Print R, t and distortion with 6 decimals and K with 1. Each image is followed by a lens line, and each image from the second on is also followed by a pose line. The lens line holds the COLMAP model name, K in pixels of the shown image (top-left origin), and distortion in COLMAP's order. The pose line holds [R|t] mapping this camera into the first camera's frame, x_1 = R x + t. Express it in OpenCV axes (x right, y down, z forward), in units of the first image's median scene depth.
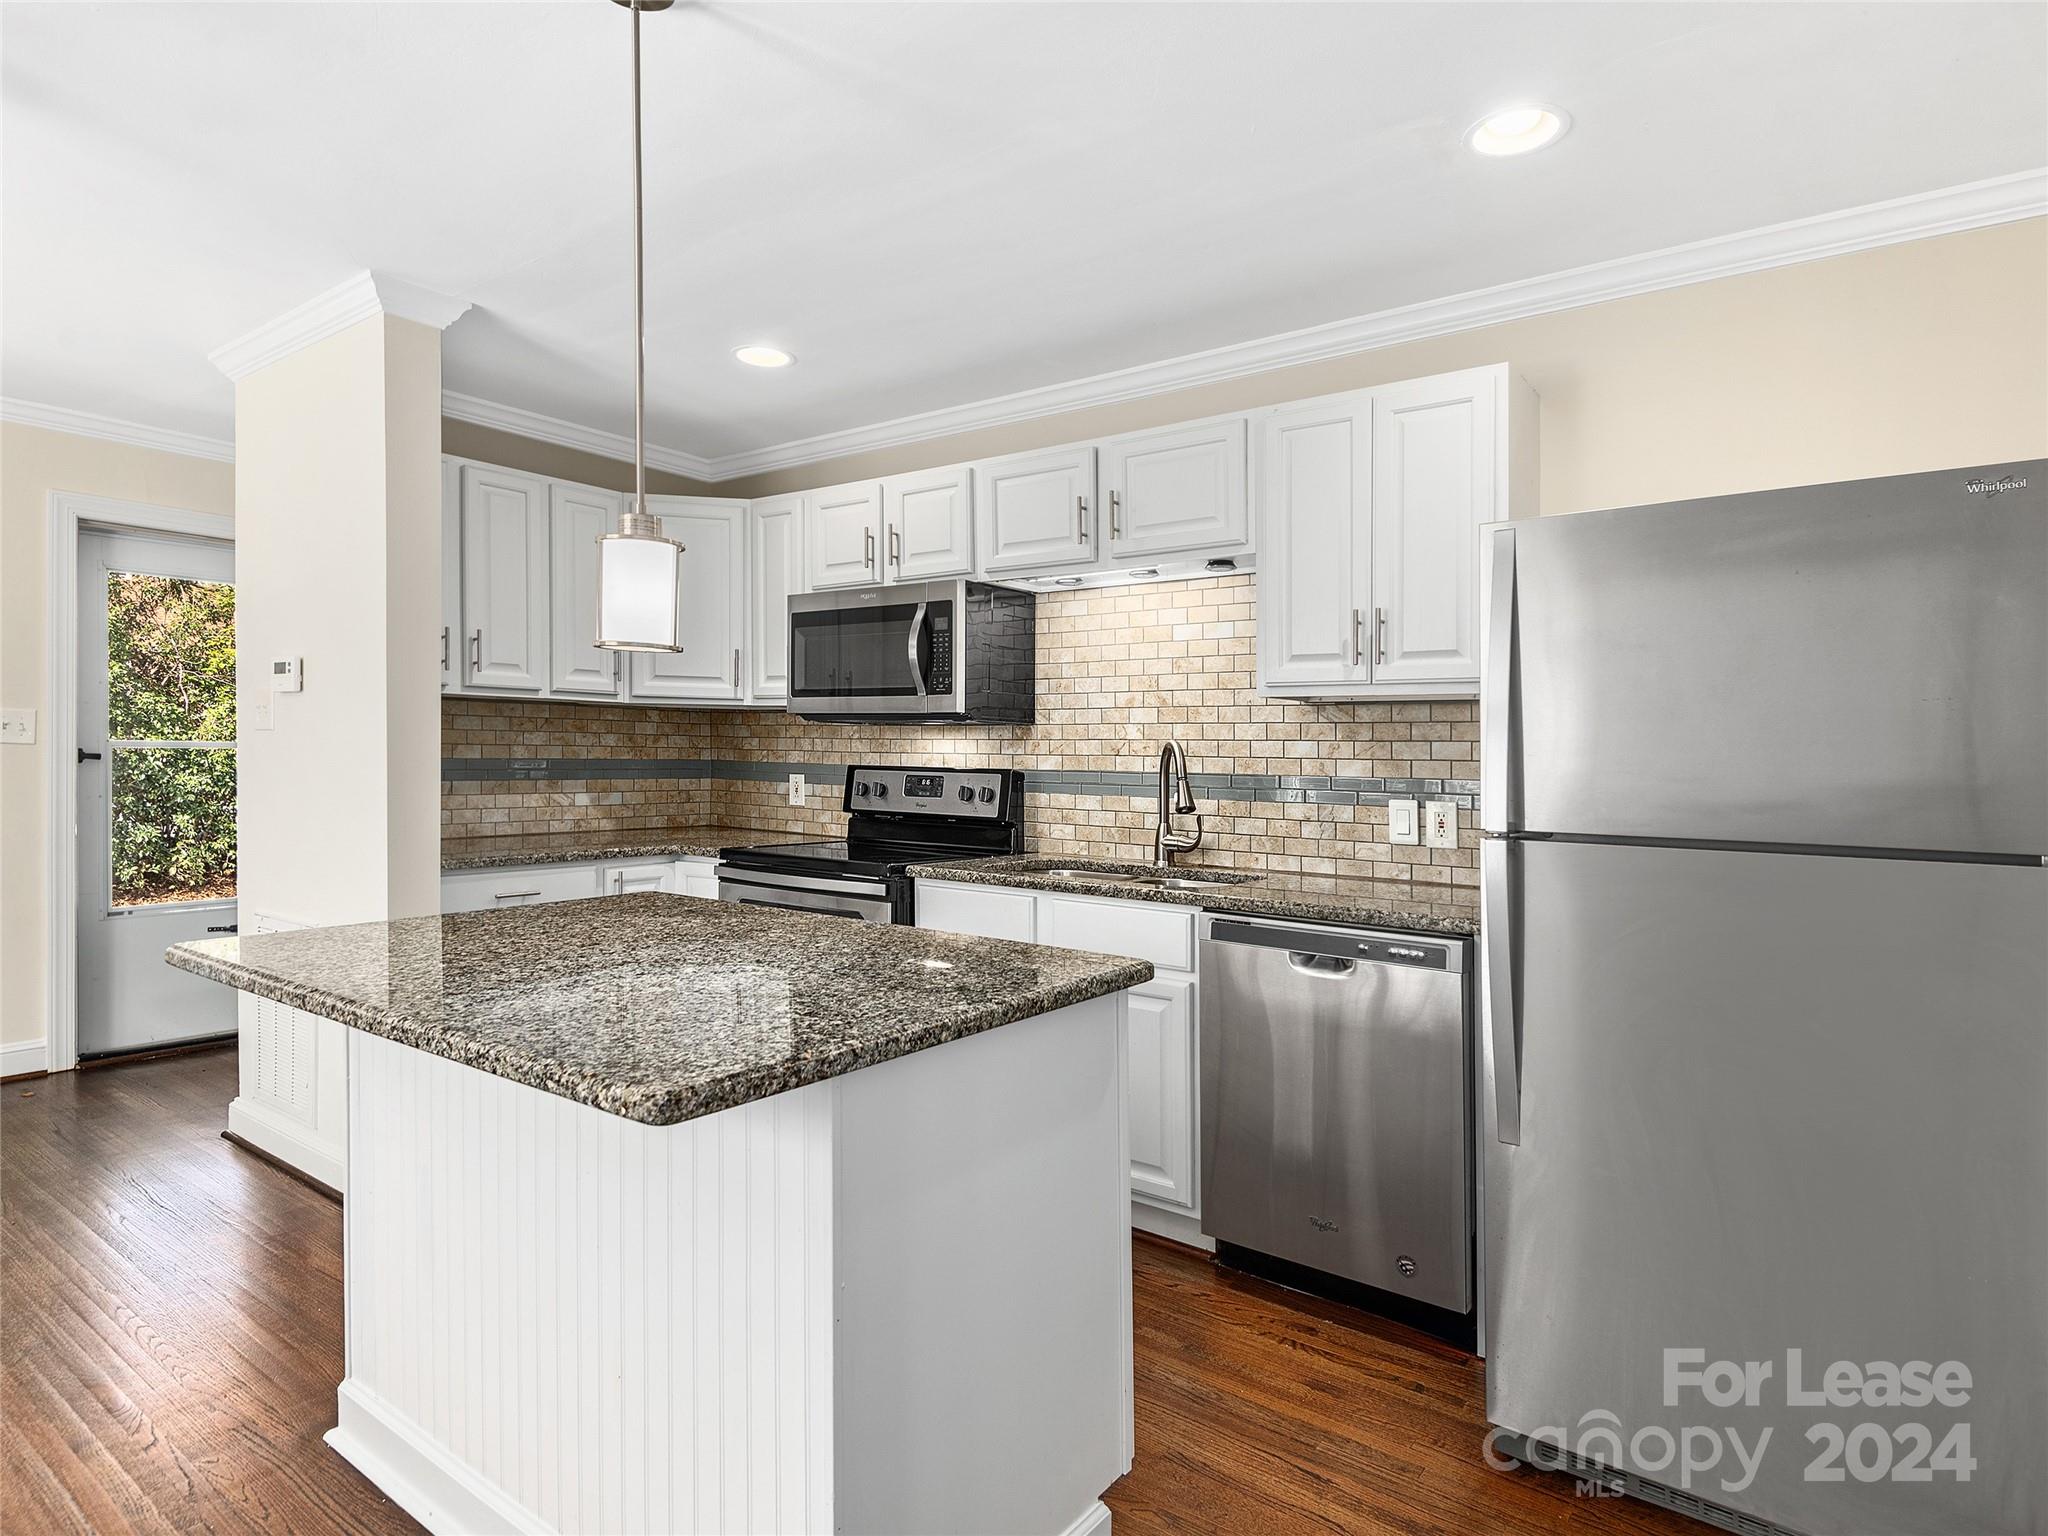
lens RADIAL K [[1140.1, 0, 1022.8], [0, 1140.1, 763.6], [0, 0, 1]] dist [-0.005534, -0.001986]
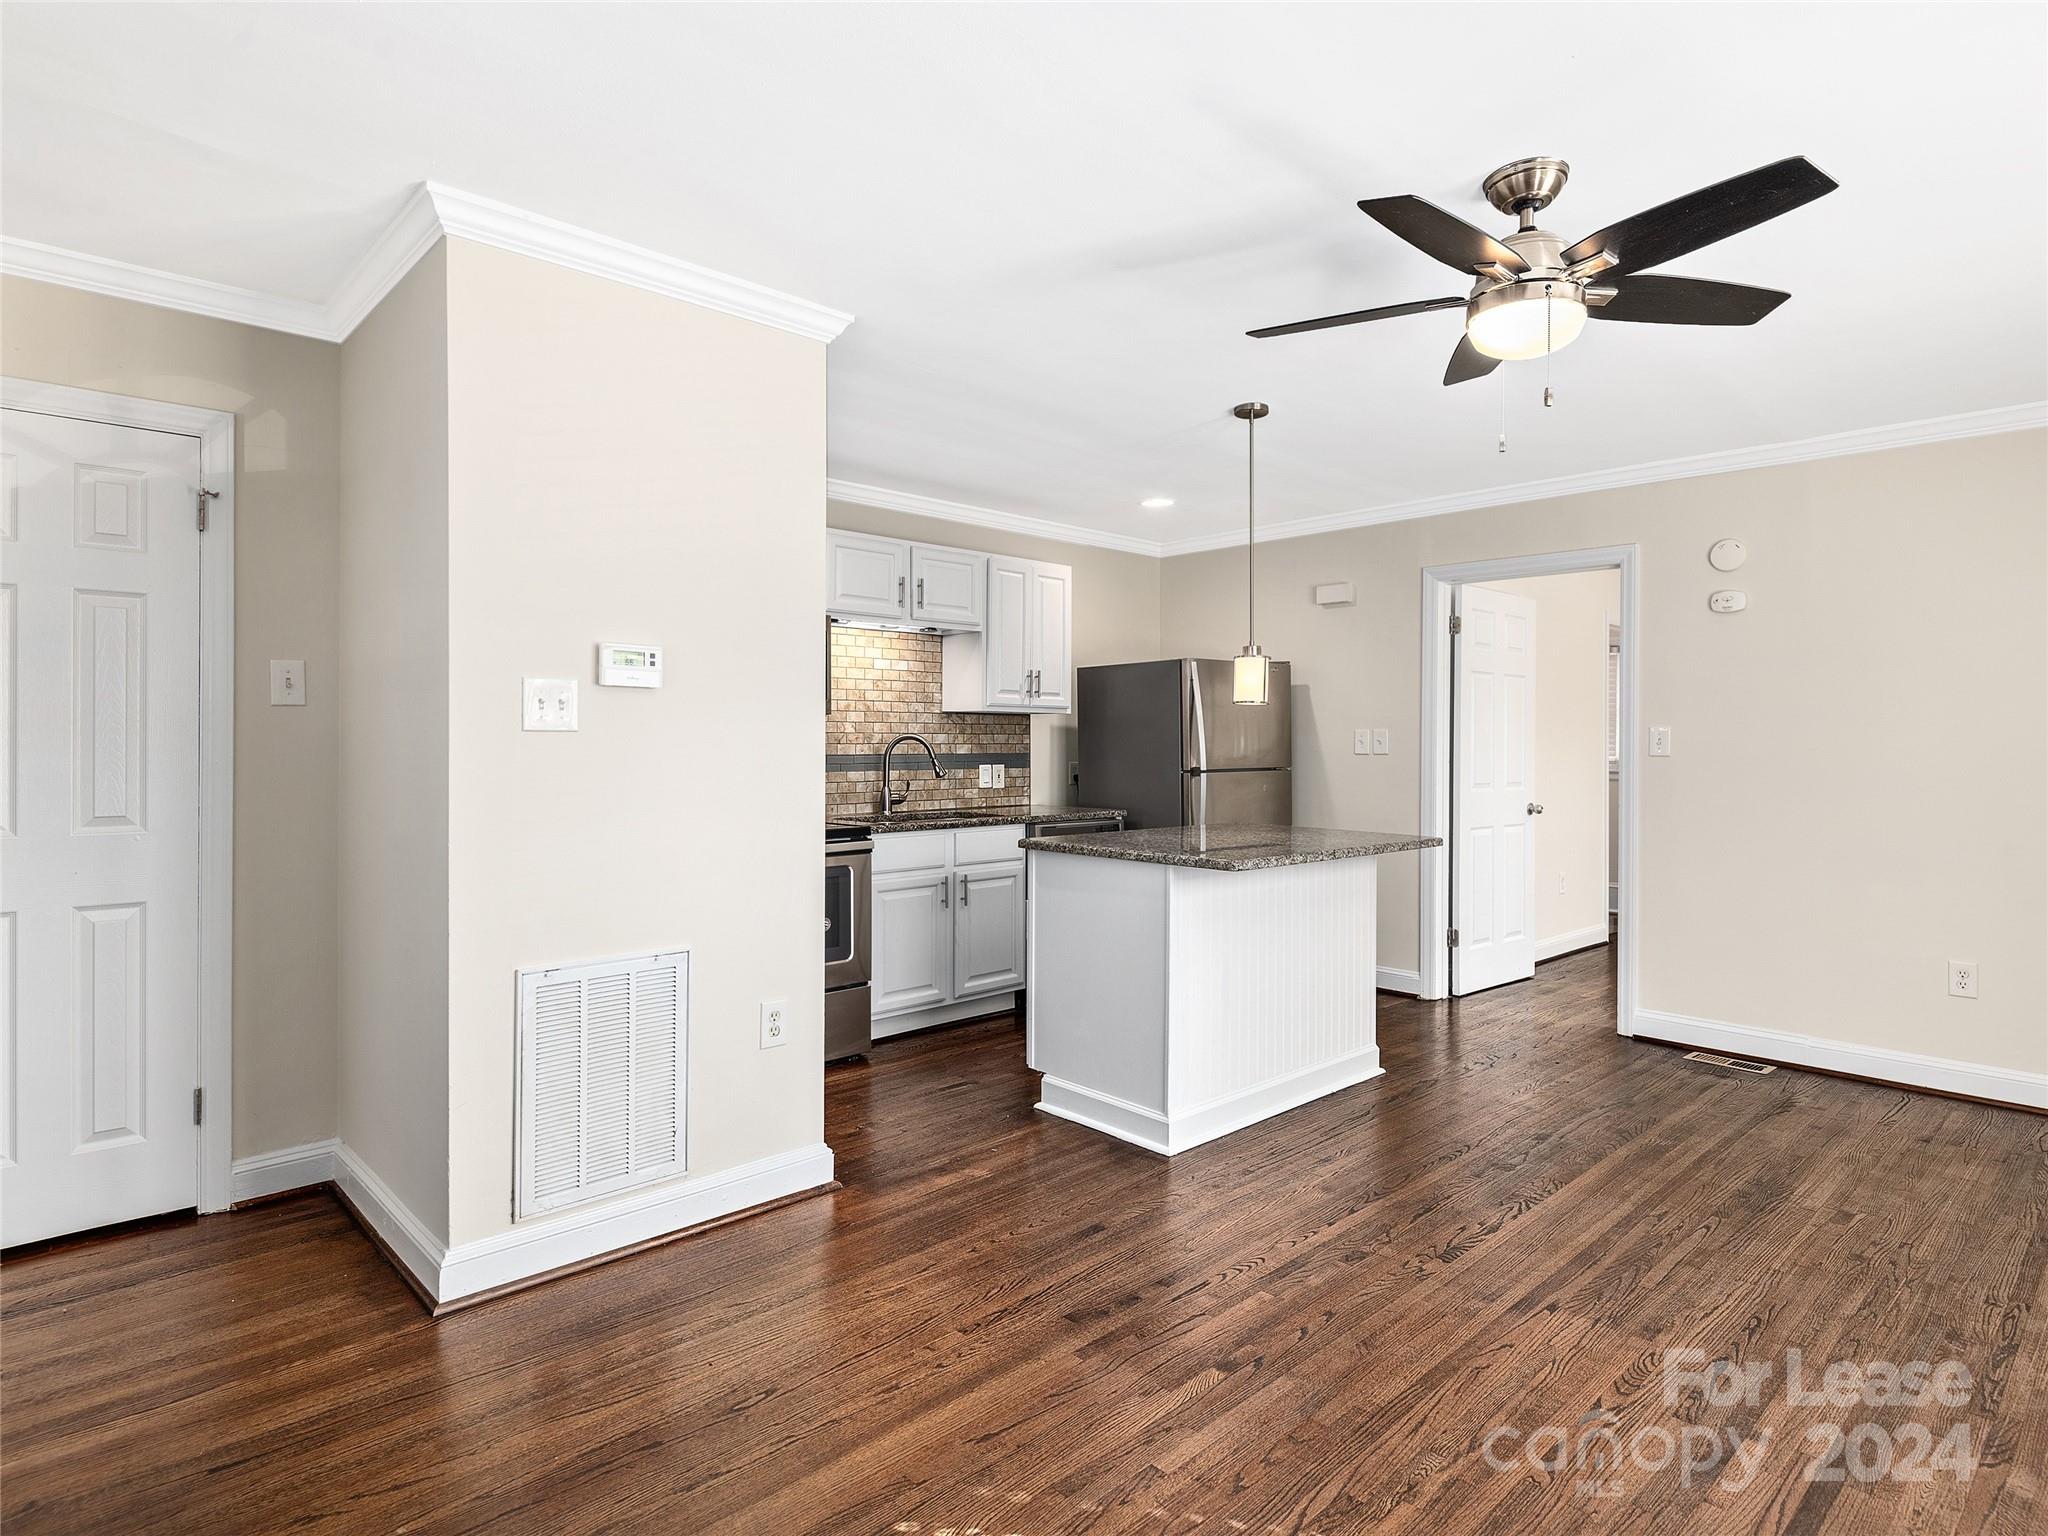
lens RADIAL K [[1140.1, 0, 1021.8], [0, 1140.1, 750.8], [0, 0, 1]] dist [-0.005534, -0.001986]
pose [[0.164285, -0.022755, 0.986150, -1.393783], [0.008303, 0.999730, 0.021685, -0.029347], [-0.986378, 0.004625, 0.164430, 0.565137]]
